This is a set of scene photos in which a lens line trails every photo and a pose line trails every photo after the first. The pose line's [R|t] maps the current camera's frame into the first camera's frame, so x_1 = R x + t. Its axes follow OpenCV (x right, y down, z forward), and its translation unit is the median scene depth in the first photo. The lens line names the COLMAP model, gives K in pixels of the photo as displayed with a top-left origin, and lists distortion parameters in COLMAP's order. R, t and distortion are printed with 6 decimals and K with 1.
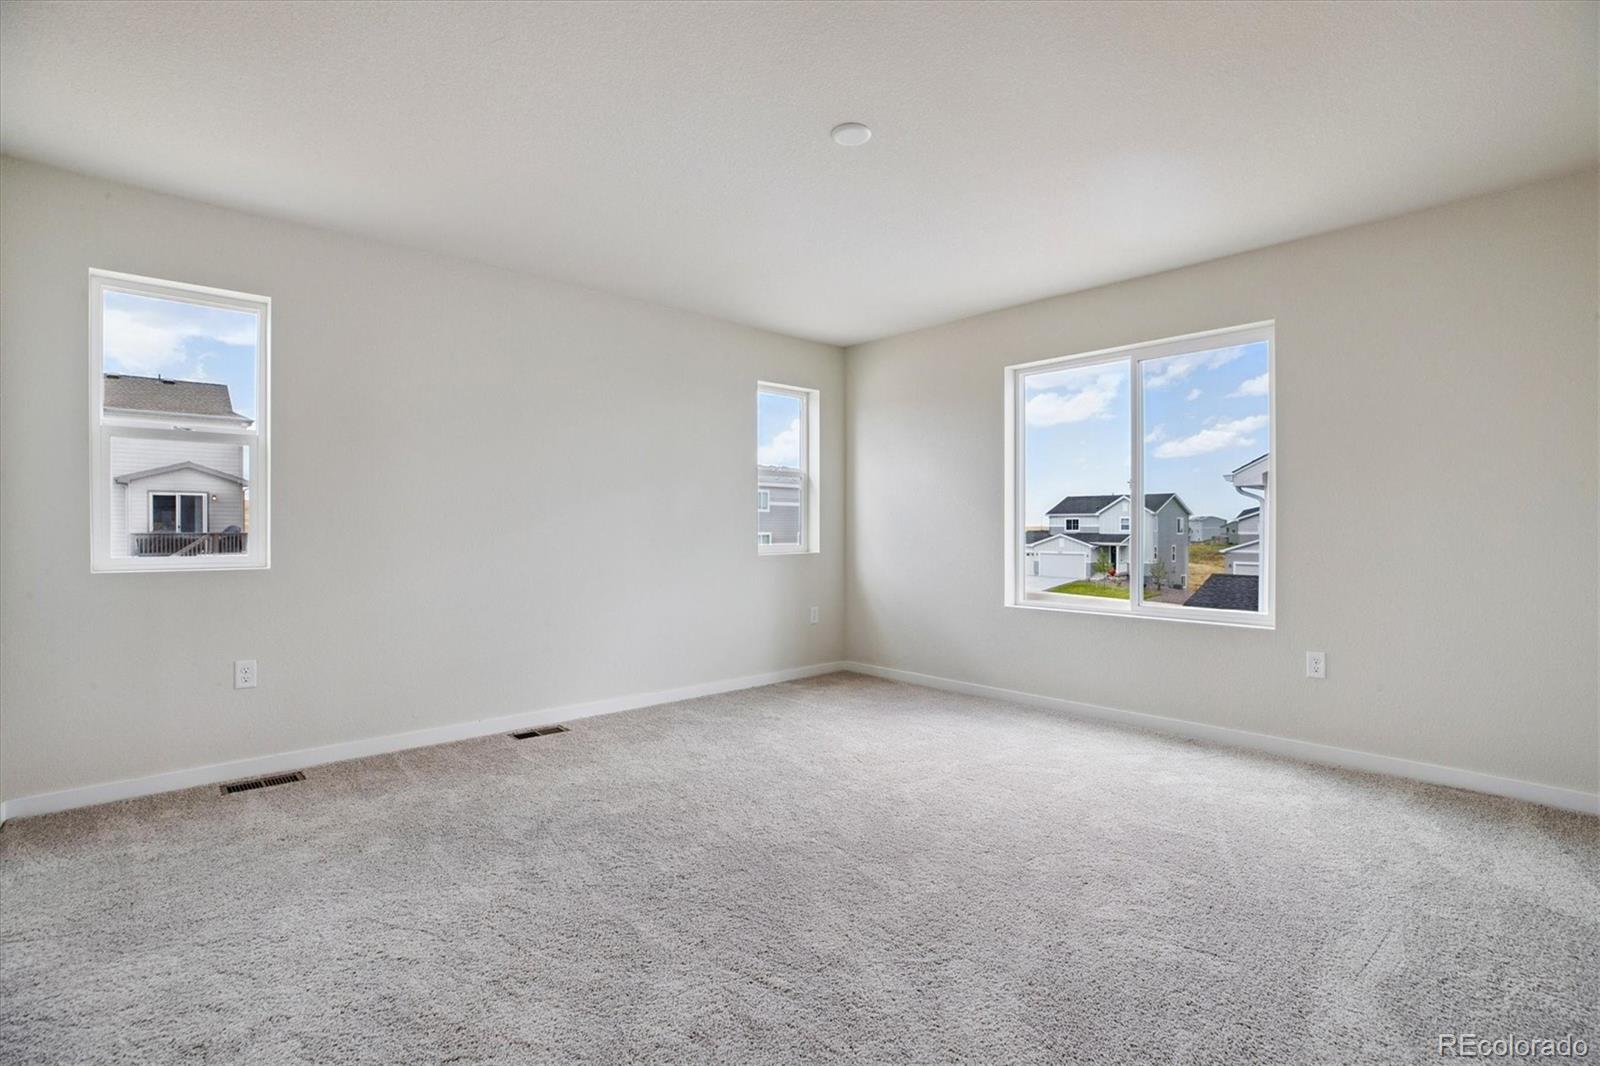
lens RADIAL K [[742.0, 0, 806.4], [0, 742.0, 529.9], [0, 0, 1]] dist [-0.045952, 0.014919]
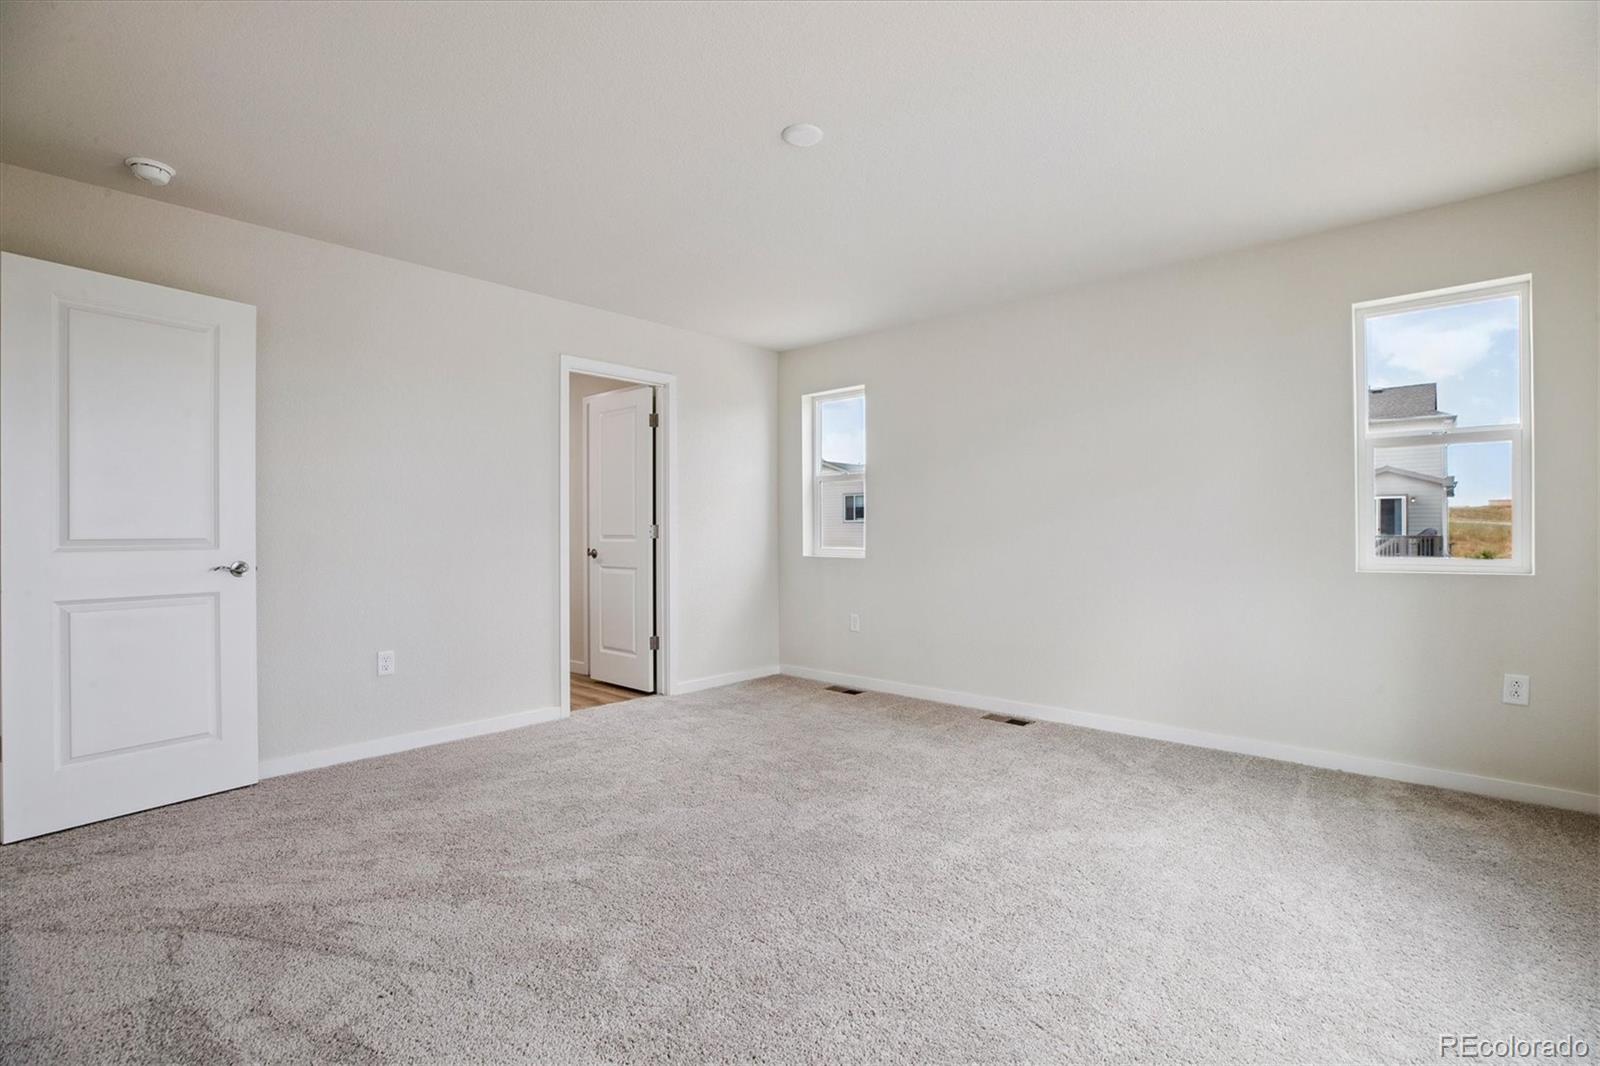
lens RADIAL K [[742.0, 0, 806.4], [0, 742.0, 529.9], [0, 0, 1]] dist [-0.045952, 0.014919]
pose [[0.107415, 0.000320, -0.994214, 0.078866], [-0.003351, 0.999994, -0.000040, -0.000401], [0.994209, 0.003336, 0.107416, 0.067535]]
